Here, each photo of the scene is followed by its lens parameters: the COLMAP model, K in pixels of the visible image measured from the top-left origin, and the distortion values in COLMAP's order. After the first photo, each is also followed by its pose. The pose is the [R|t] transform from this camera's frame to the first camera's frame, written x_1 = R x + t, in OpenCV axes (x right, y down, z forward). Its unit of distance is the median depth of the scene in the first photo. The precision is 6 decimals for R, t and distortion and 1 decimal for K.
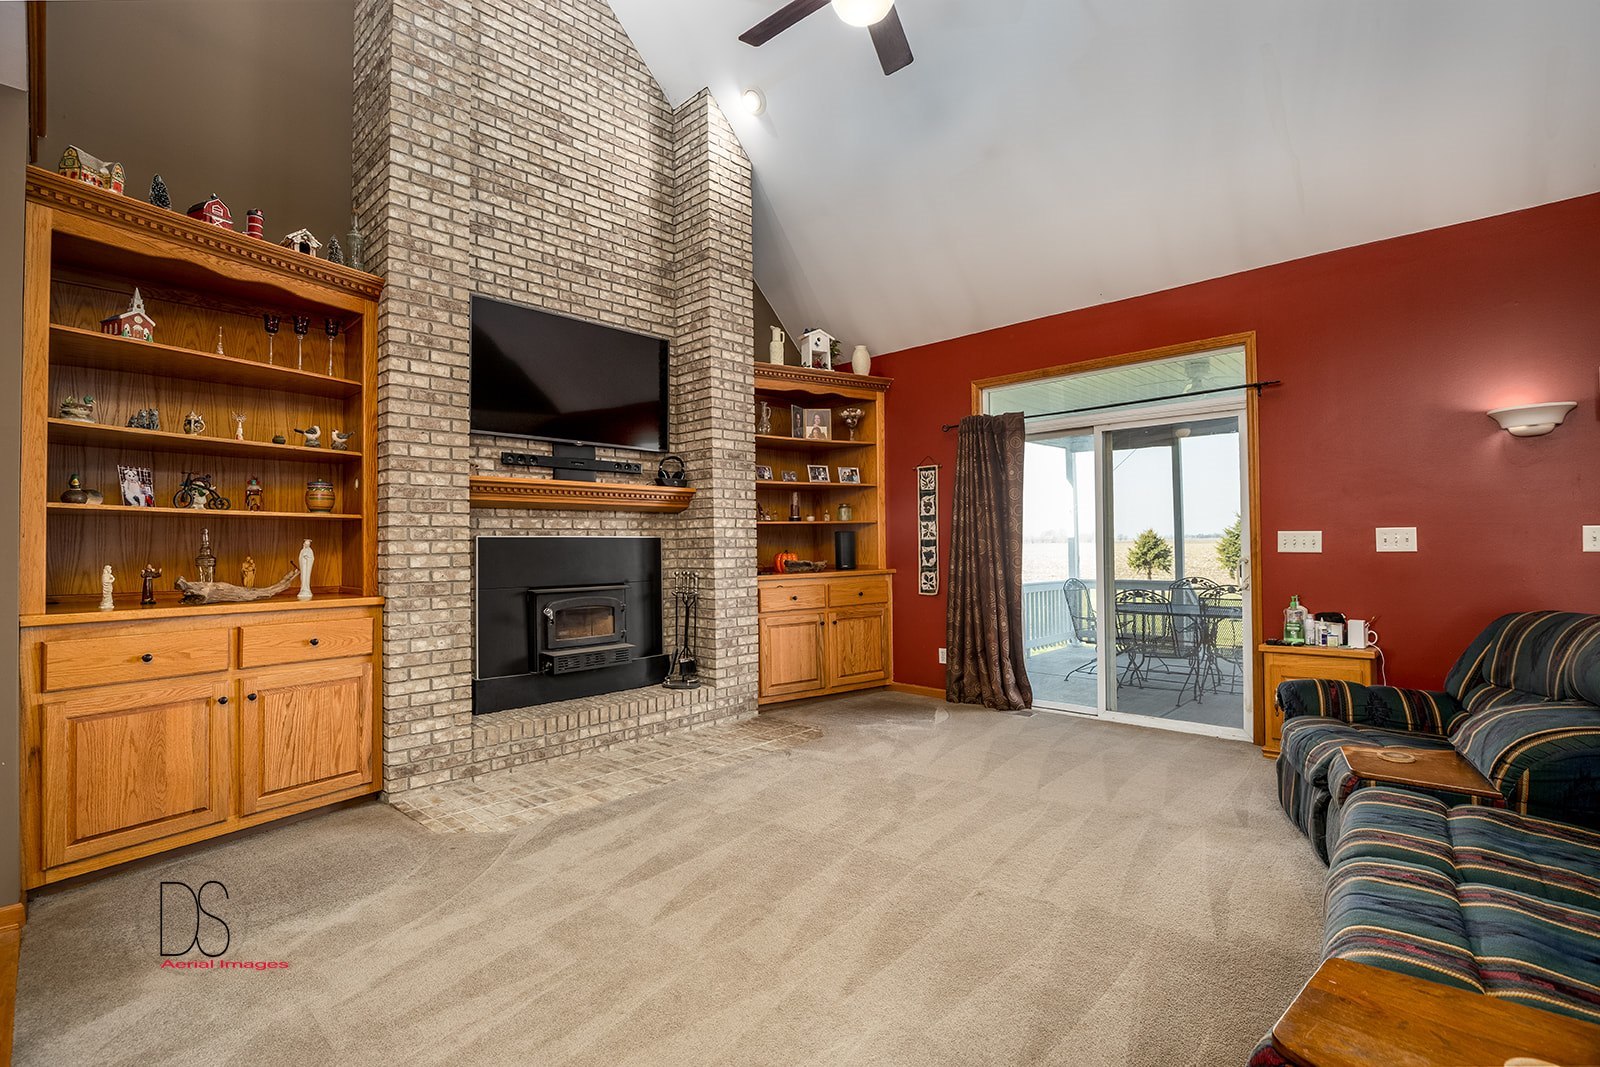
lens RADIAL K [[770.2, 0, 794.3], [0, 770.2, 524.7], [0, 0, 1]] dist [-0.031940, 0.000056]
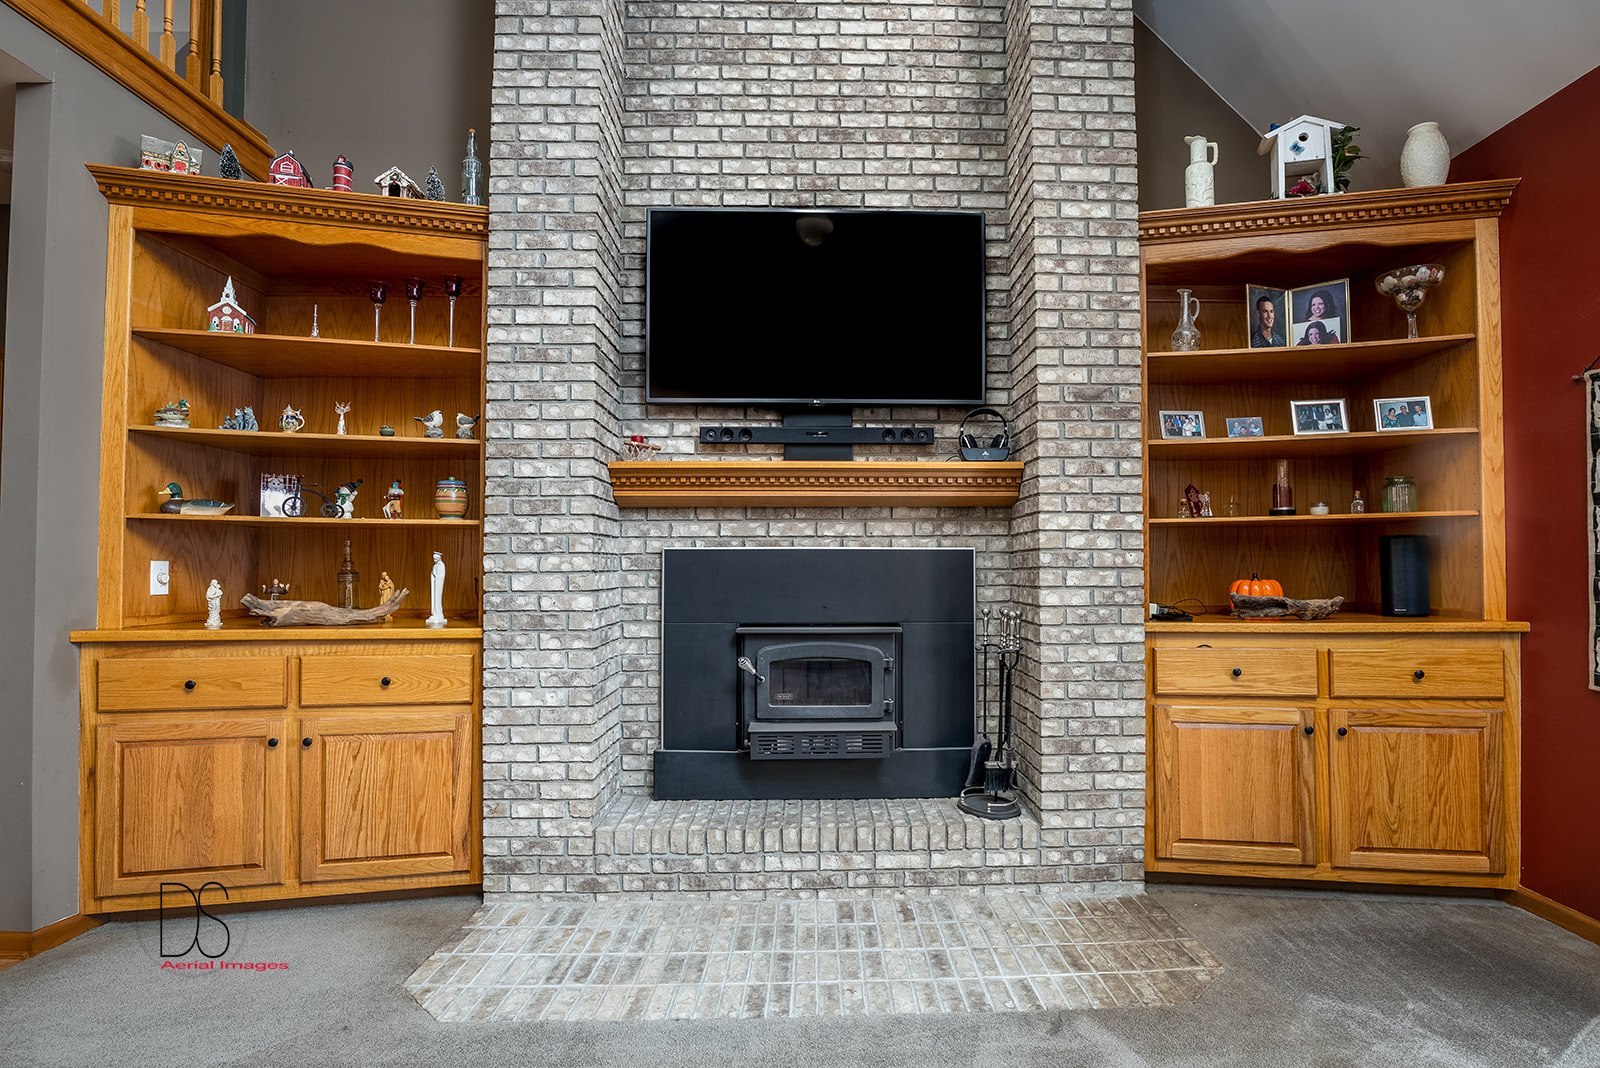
lens RADIAL K [[829.3, 0, 804.4], [0, 829.3, 548.6], [0, 0, 1]] dist [-0.033552, 0.000848]
pose [[0.710862, -0.004409, -0.703317, 0.201314], [0.012187, 0.999907, 0.006049, 0.011706], [0.703226, -0.012871, 0.710850, 0.503710]]
